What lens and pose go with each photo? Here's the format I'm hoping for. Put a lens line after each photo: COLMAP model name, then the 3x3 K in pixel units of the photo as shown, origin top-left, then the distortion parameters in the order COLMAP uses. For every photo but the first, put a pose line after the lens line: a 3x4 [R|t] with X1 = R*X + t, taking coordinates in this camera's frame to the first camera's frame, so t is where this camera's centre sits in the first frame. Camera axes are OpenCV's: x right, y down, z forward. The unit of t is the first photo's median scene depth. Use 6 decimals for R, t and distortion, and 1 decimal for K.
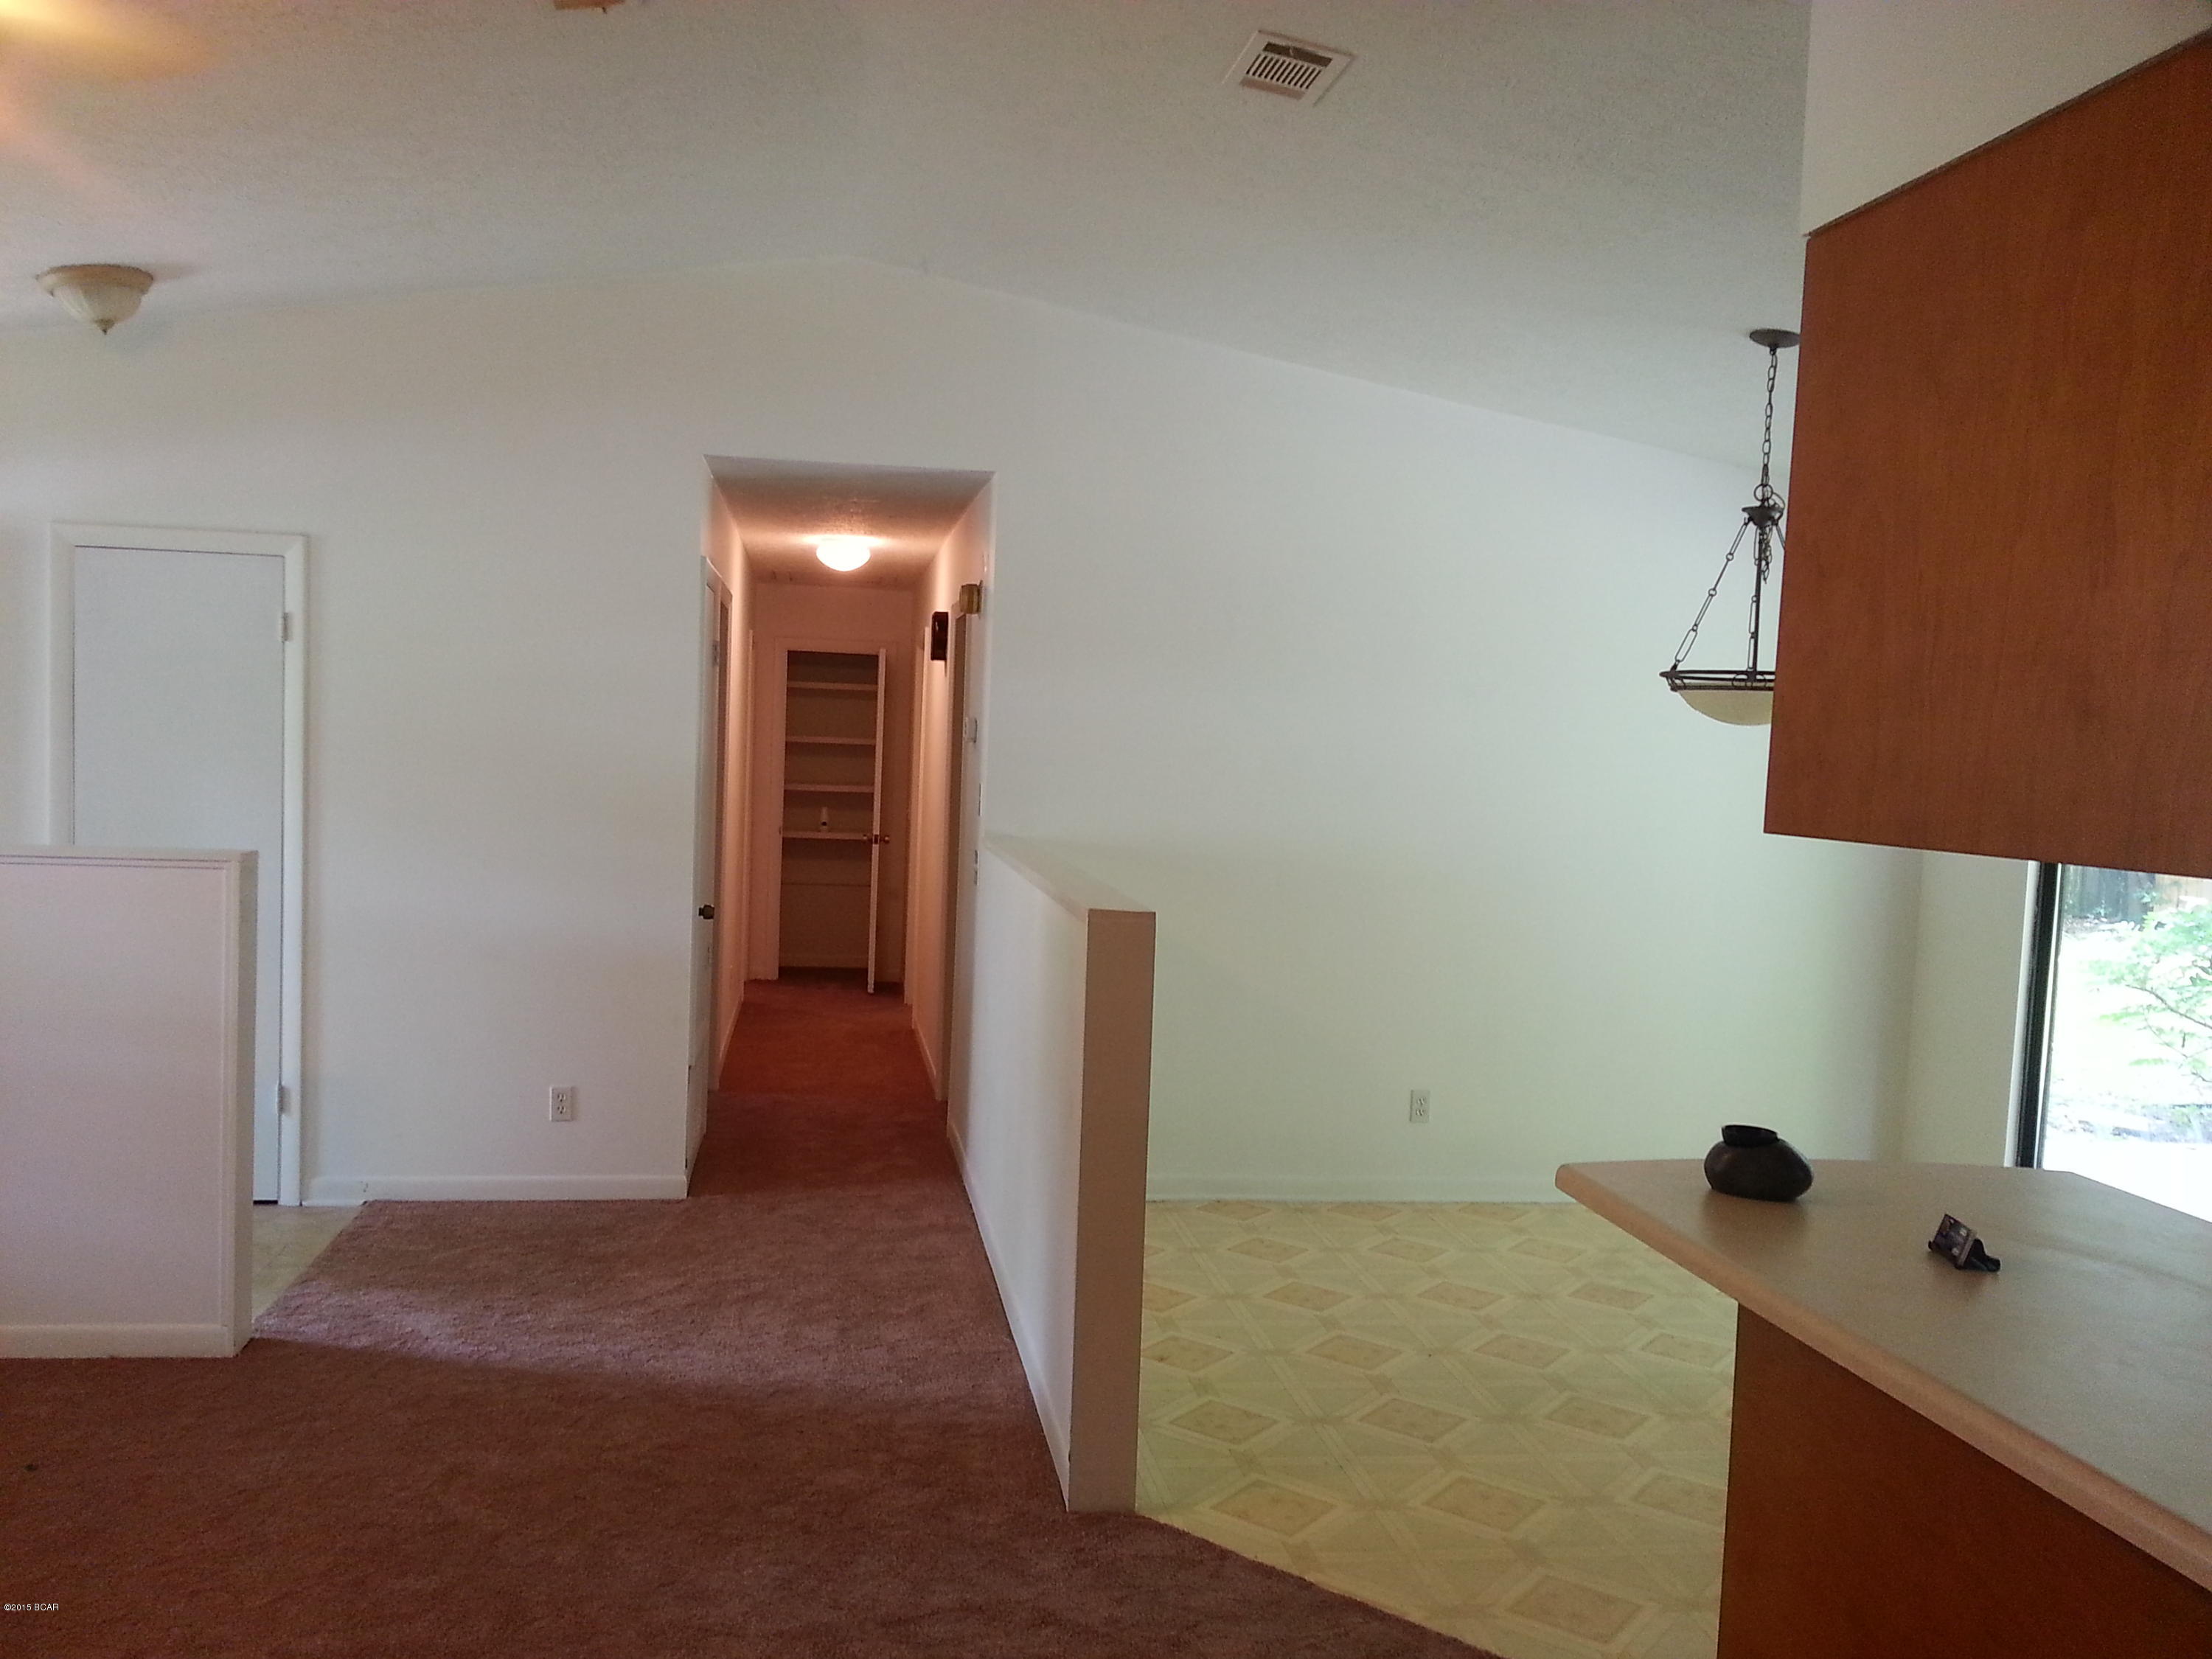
lens RADIAL K [[1823.9, 0, 1106.0], [0, 1823.9, 829.5], [0, 0, 1]] dist [-0.004534, 0.001668]
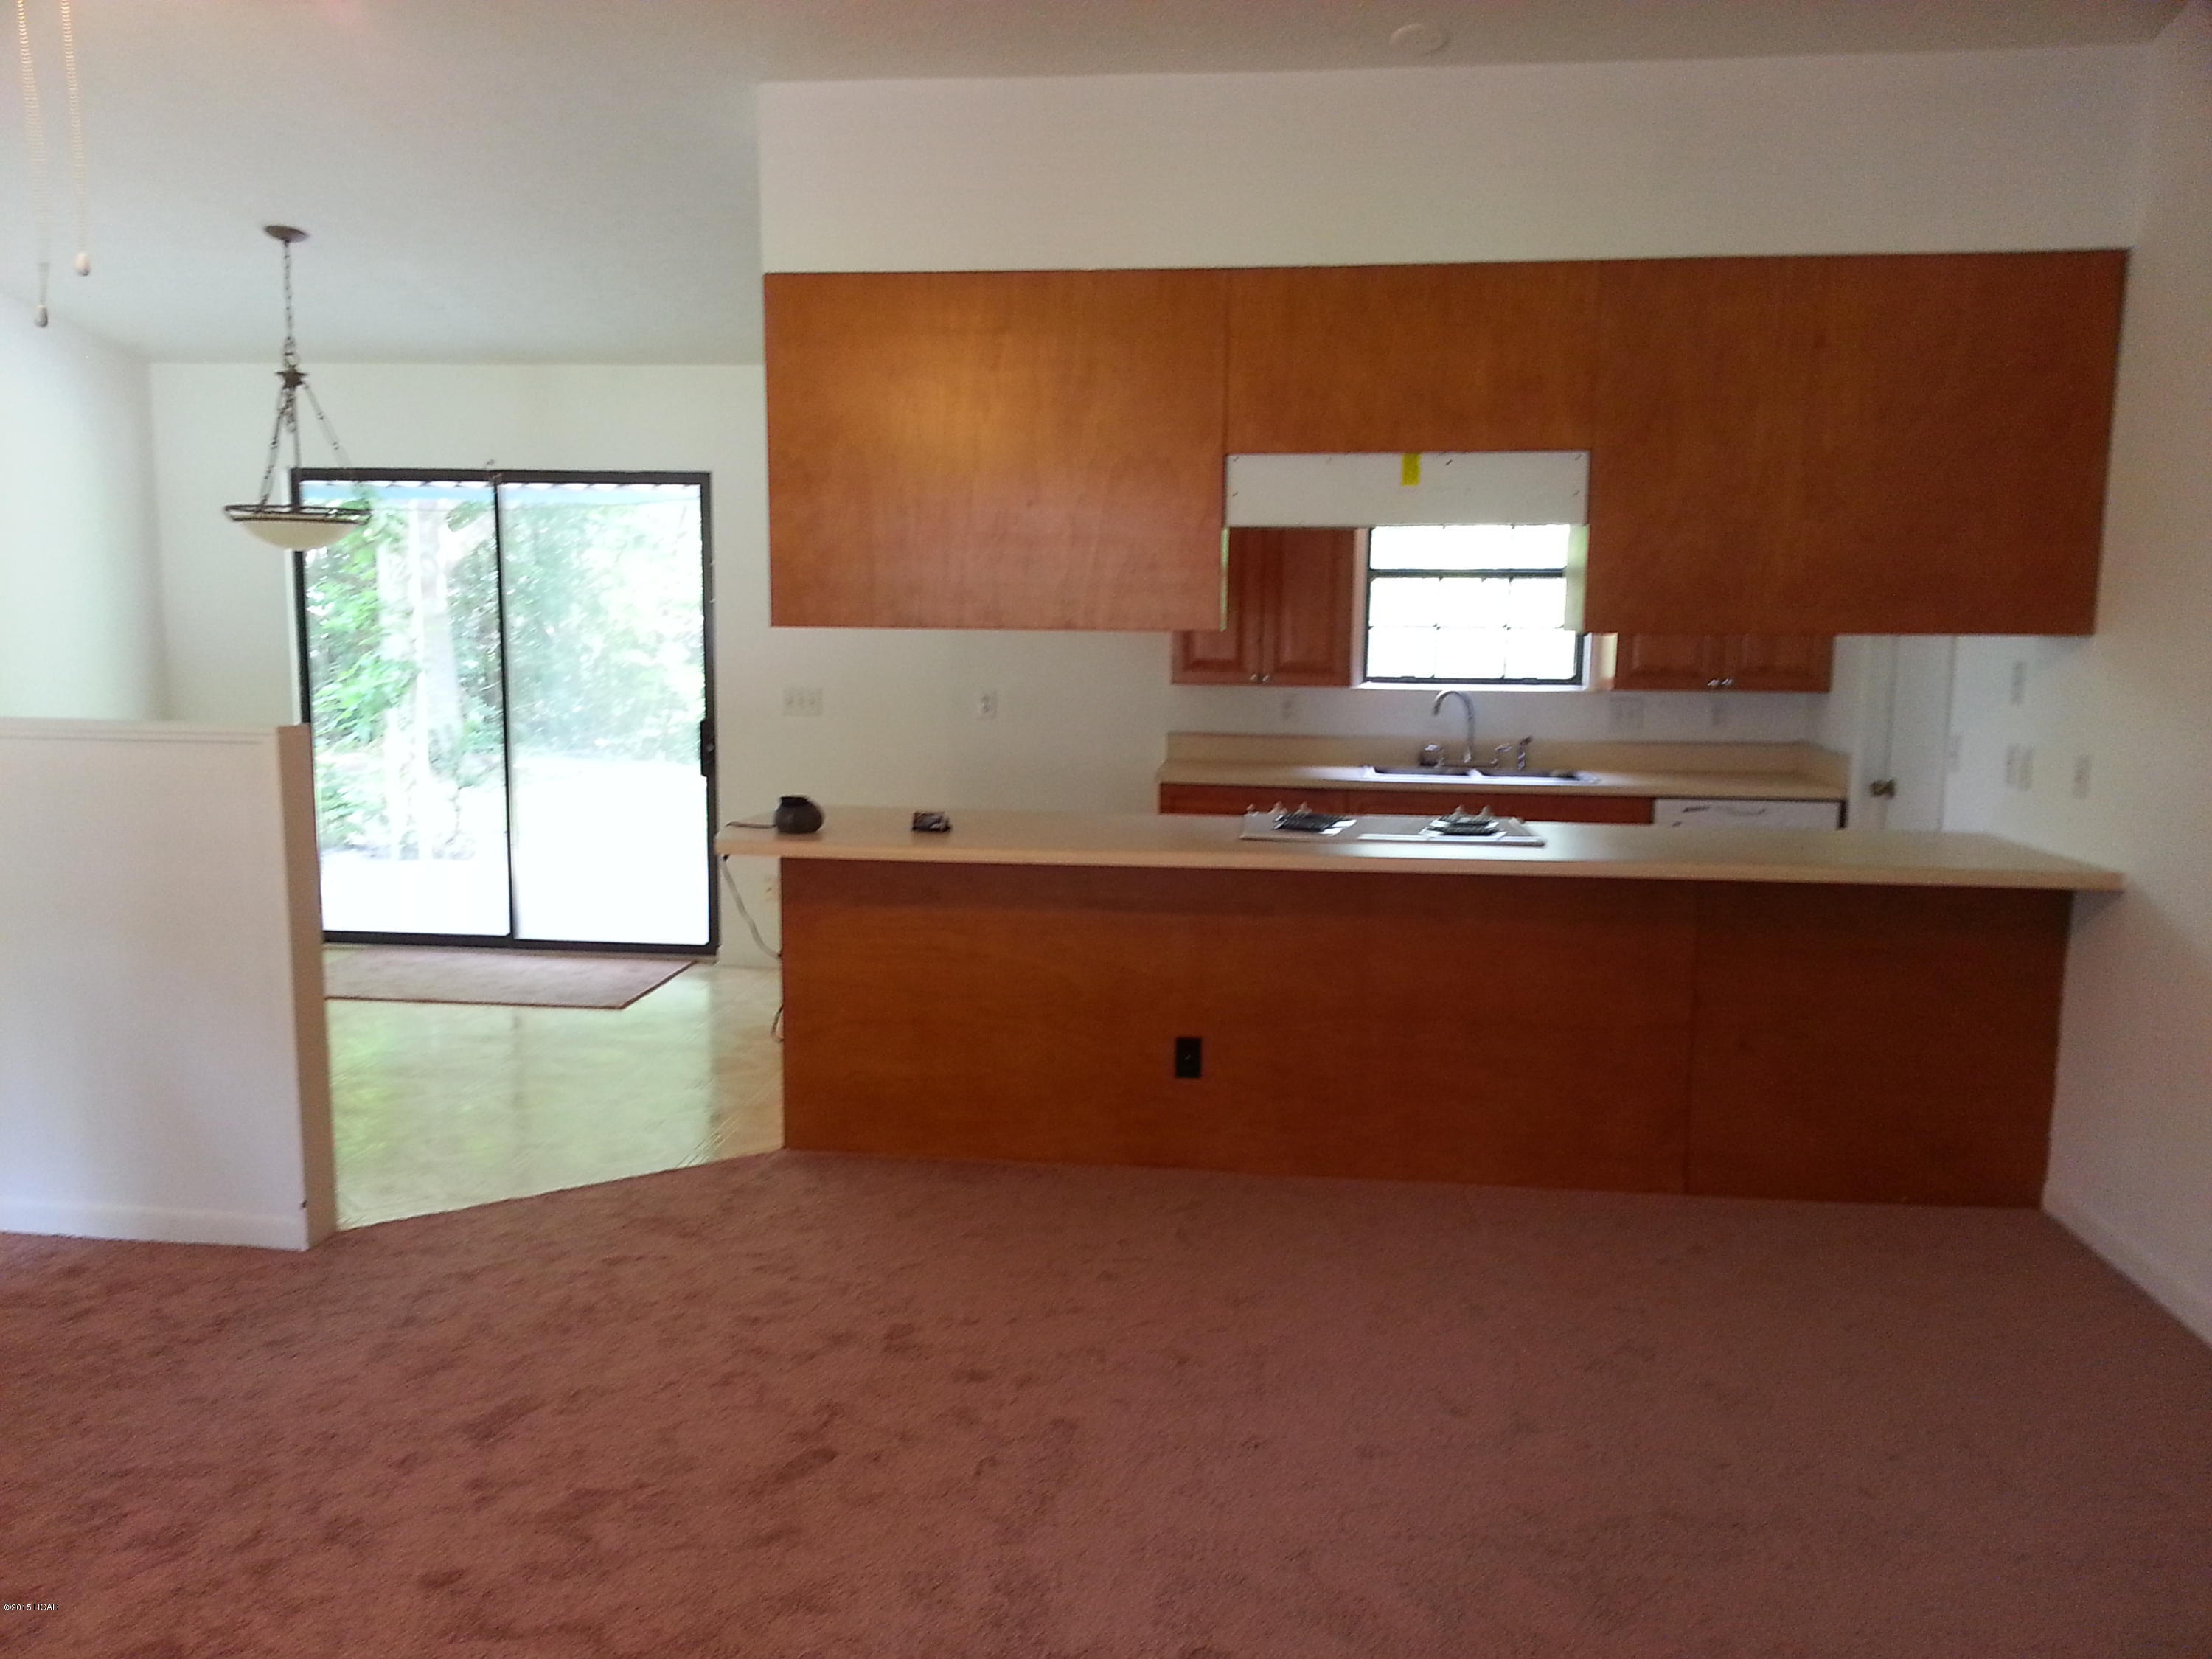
lens RADIAL K [[1779.4, 0, 1106.0], [0, 1779.4, 829.5], [0, 0, 1]] dist [0.193388, -0.363371]
pose [[0.227662, -0.156361, 0.961104, -1.027178], [0.048376, 0.987621, 0.149216, -0.039472], [-0.972538, 0.012524, 0.232408, 0.247068]]
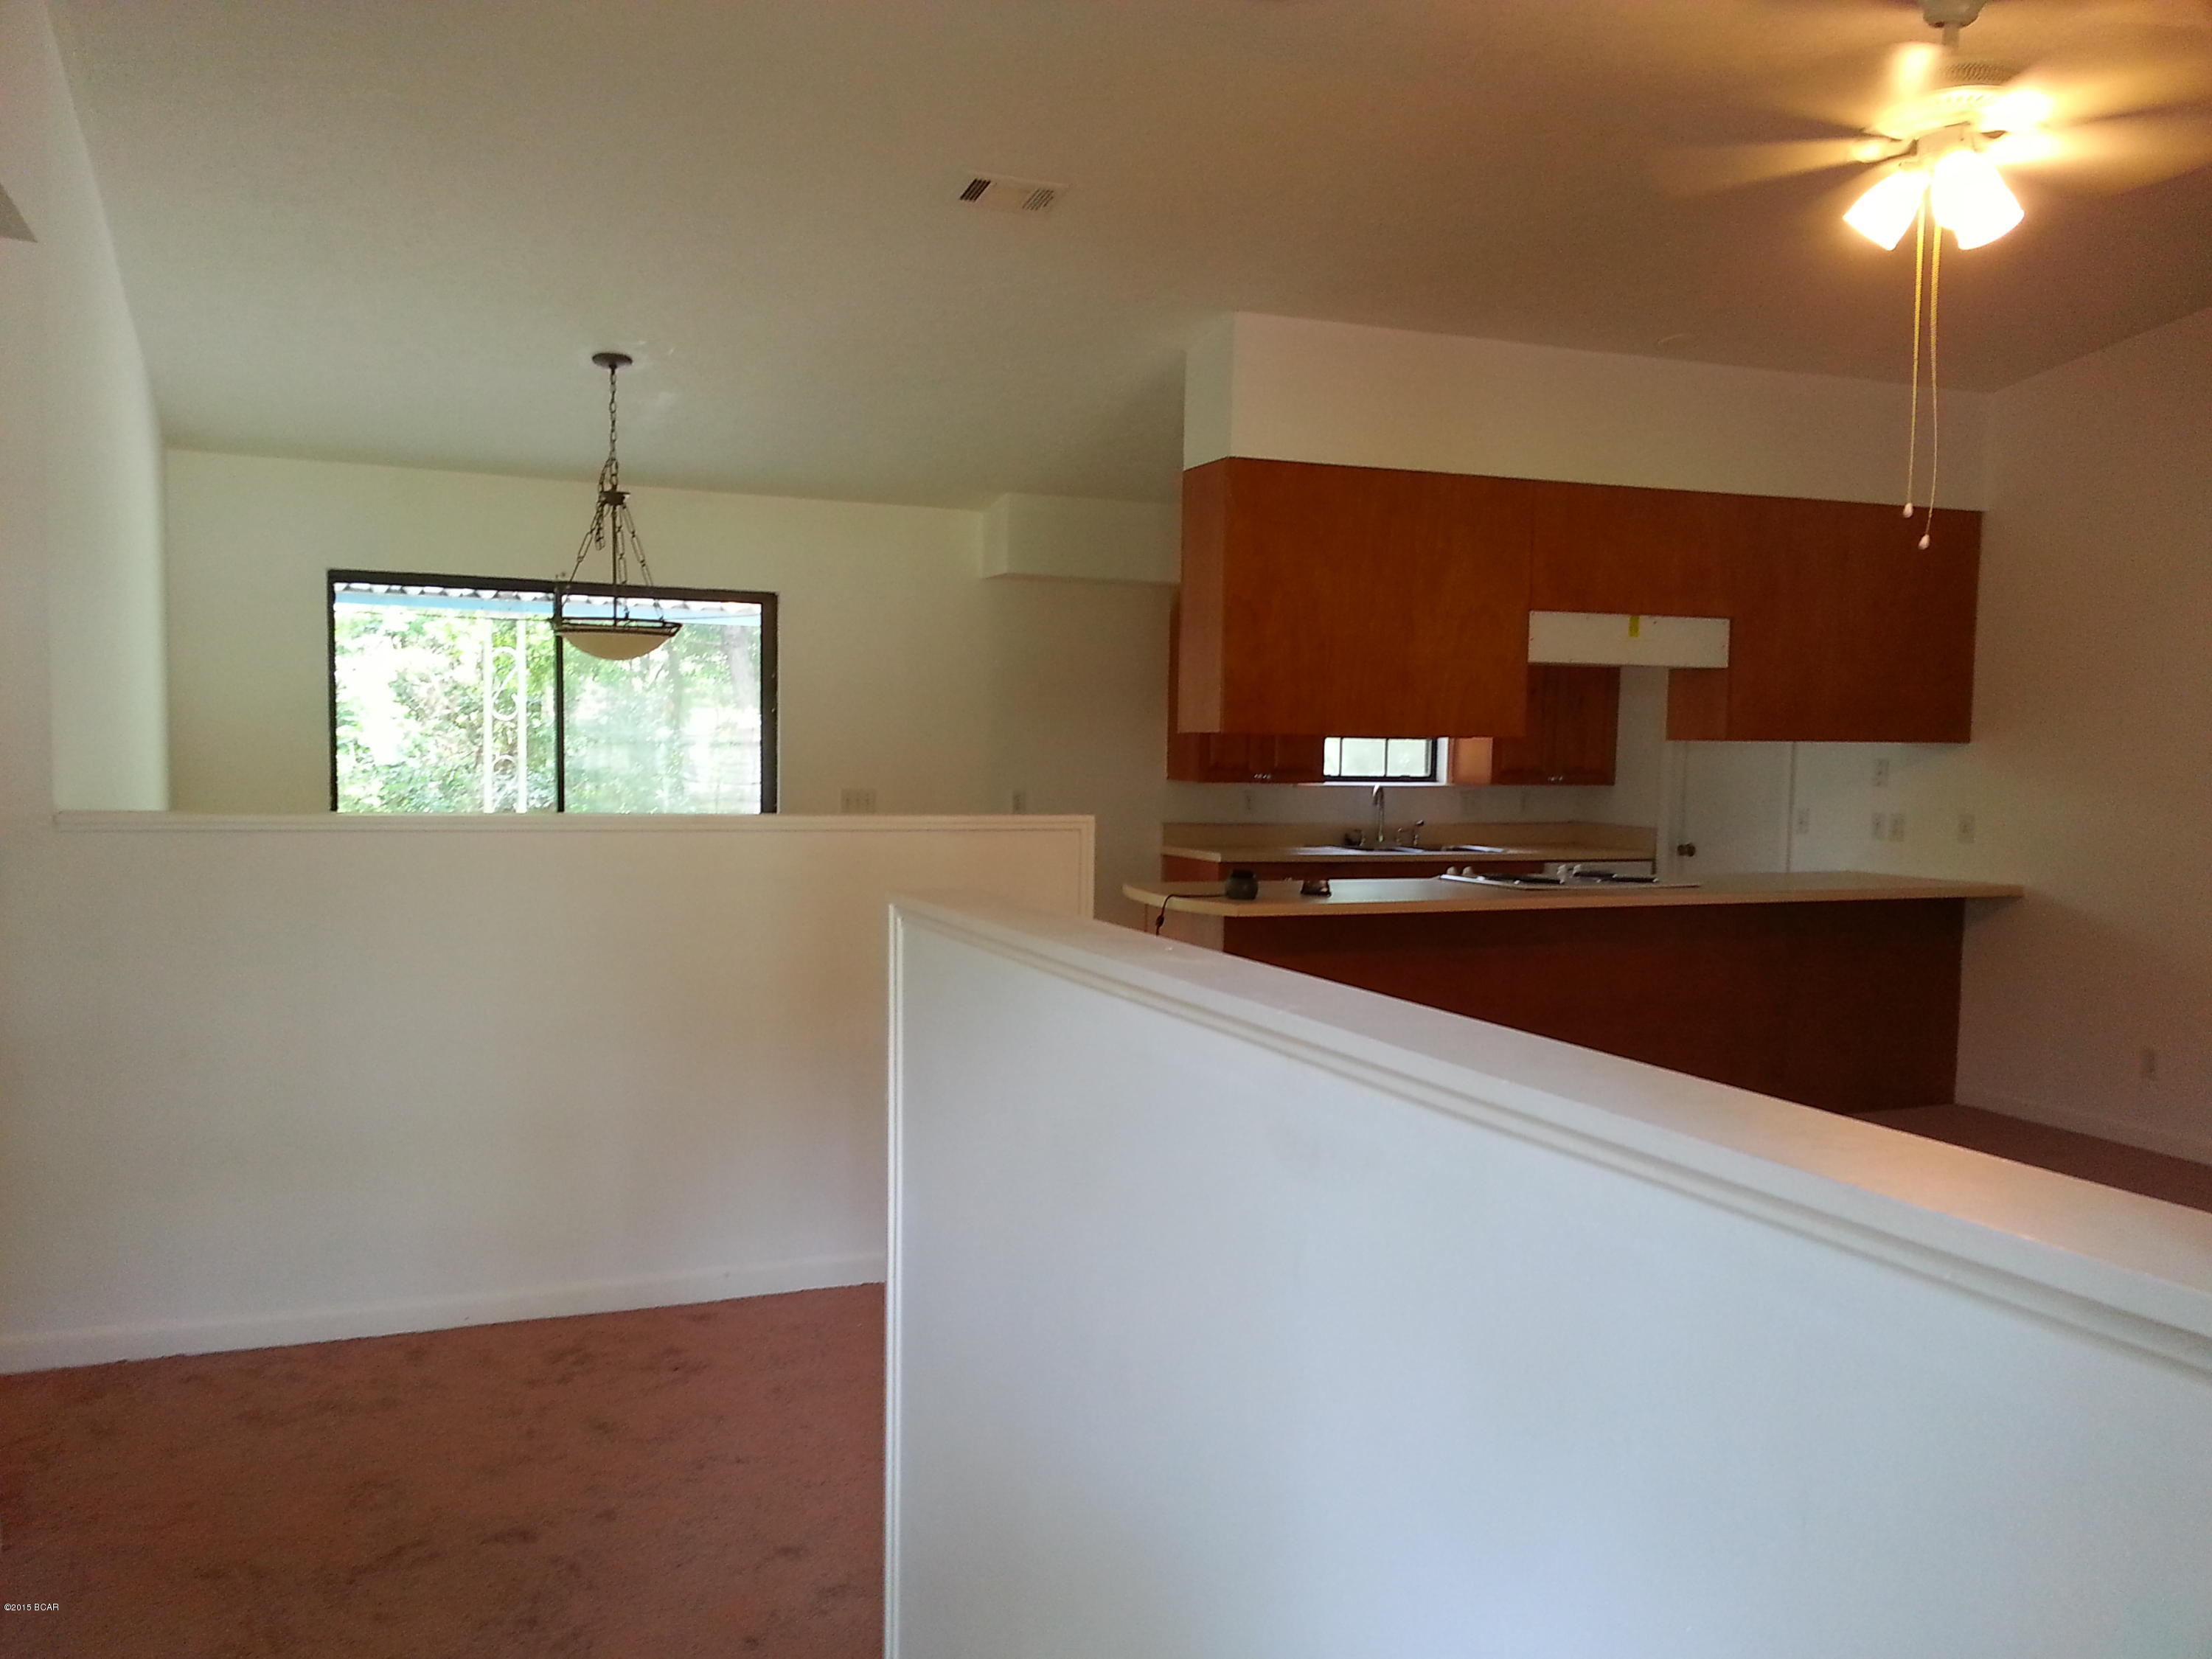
lens RADIAL K [[1779.4, 0, 1106.0], [0, 1779.4, 829.5], [0, 0, 1]] dist [0.193388, -0.363371]
pose [[-0.290978, -0.093519, 0.952148, -1.337307], [0.020770, 0.994359, 0.104012, -0.088595], [-0.956504, 0.050041, -0.287394, 1.415770]]
